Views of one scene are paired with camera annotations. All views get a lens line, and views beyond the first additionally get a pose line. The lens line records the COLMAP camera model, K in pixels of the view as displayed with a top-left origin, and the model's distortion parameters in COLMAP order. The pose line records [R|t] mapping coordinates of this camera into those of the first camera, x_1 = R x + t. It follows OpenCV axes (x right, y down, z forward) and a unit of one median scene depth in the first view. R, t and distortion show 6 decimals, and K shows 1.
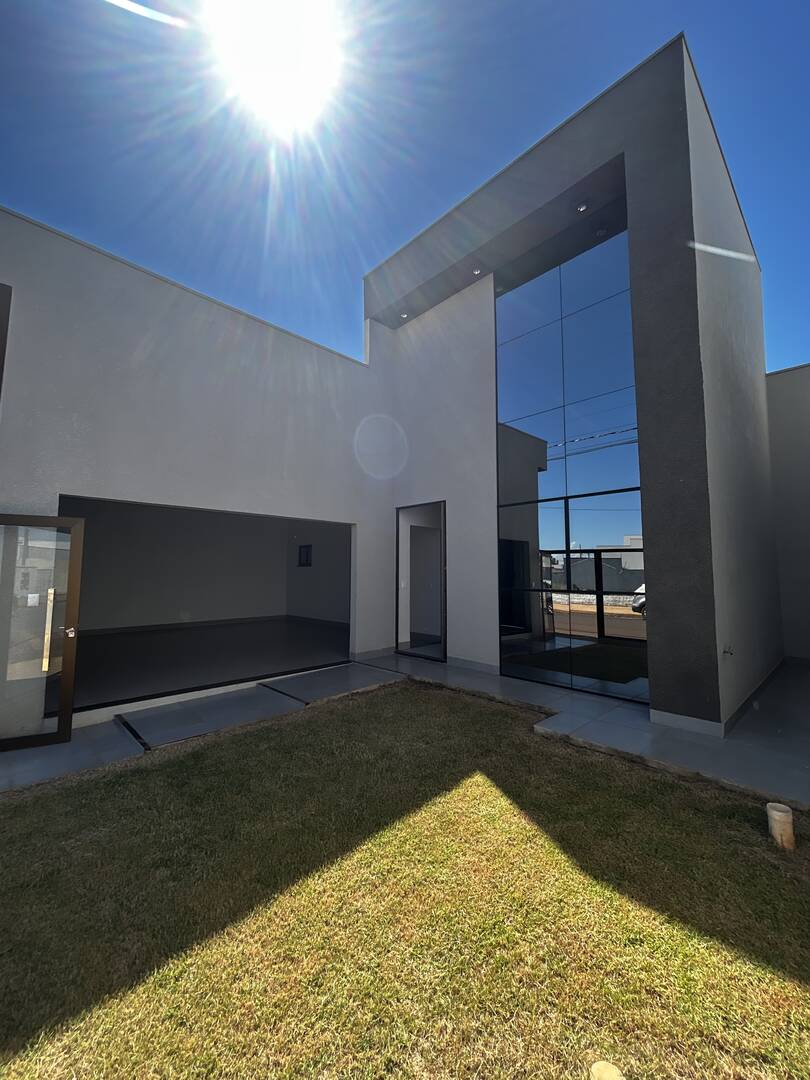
lens RADIAL K [[434.9, 0, 406.0], [0, 434.9, 537.4], [0, 0, 1]] dist [0.001298, 0.000455]
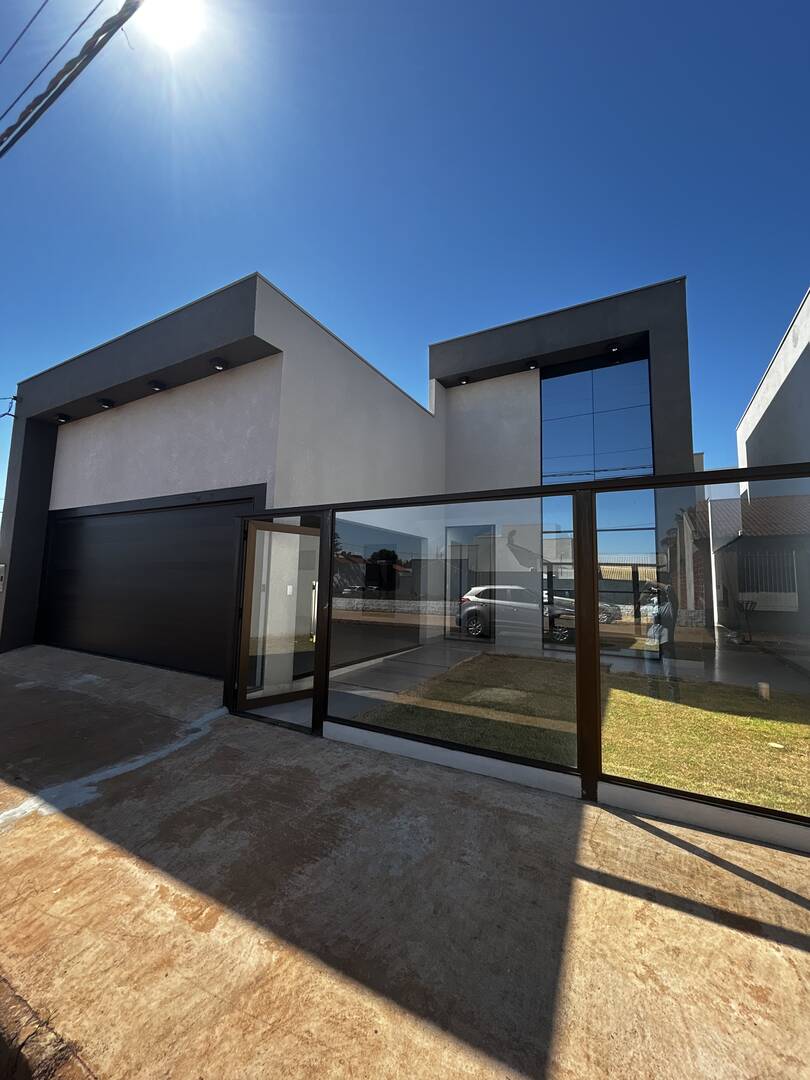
lens RADIAL K [[434.9, 0, 406.0], [0, 434.9, 537.4], [0, 0, 1]] dist [0.001298, 0.000455]
pose [[0.955907, 0.049922, 0.289396, -0.777407], [-0.045045, 0.998709, -0.023494, 0.000253], [-0.290195, 0.009423, 0.956921, -0.308141]]
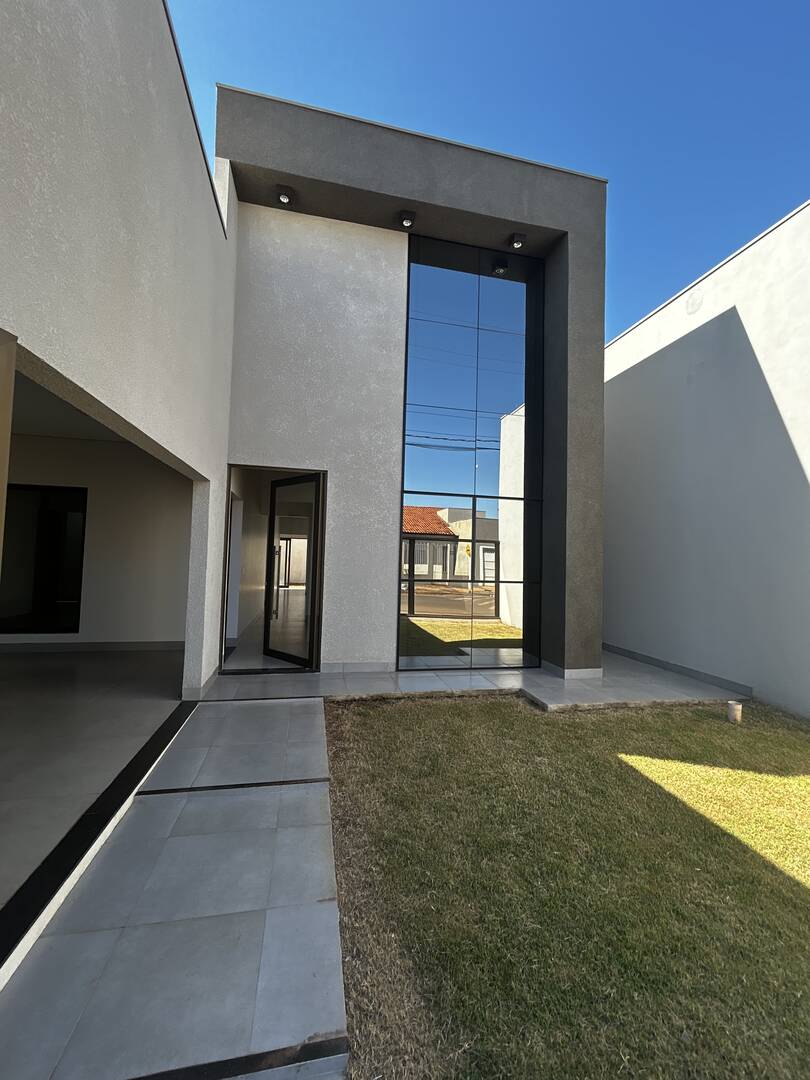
lens RADIAL K [[441.6, 0, 399.3], [0, 441.6, 534.0], [0, 0, 1]] dist [0.001079, 0.000098]
pose [[0.519813, 0.051842, 0.852705, -0.722675], [-0.100475, 0.994939, 0.000761, 0.023680], [-0.848351, -0.086071, 0.522392, 0.615968]]
